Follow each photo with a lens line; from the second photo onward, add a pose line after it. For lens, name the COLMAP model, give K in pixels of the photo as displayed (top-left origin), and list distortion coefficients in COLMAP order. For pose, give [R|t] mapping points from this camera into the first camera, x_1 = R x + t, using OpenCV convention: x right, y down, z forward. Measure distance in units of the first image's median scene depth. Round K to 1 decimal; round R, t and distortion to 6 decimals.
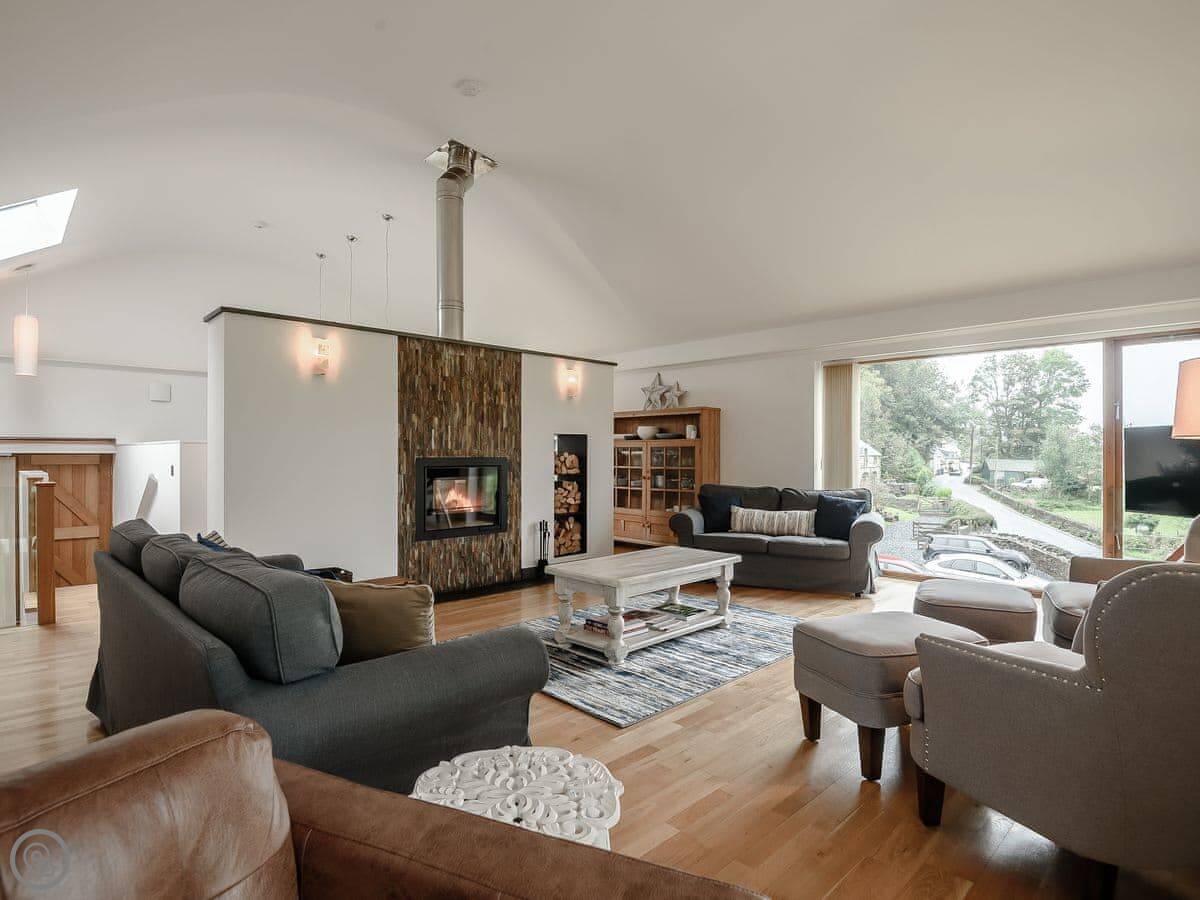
lens RADIAL K [[619.8, 0, 596.8], [0, 619.8, 454.6], [0, 0, 1]] dist [-0.012818, -0.007589]
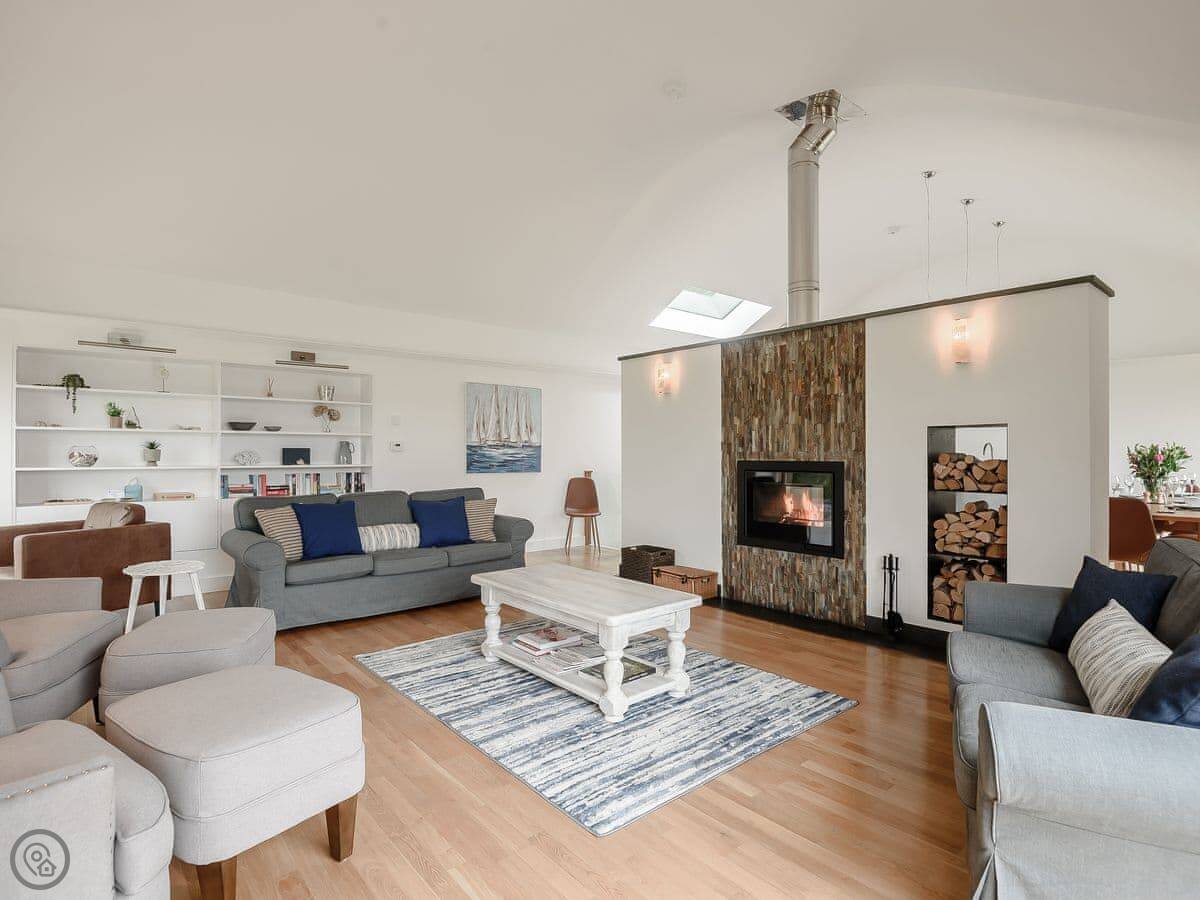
lens RADIAL K [[619.8, 0, 599.5], [0, 619.8, 450.6], [0, 0, 1]] dist [-0.012818, -0.007589]
pose [[-0.064535, 0.000172, -0.997915, 0.660487], [0.003061, 0.999995, -0.000026, -0.010634], [0.997911, -0.003057, -0.064535, 0.775751]]
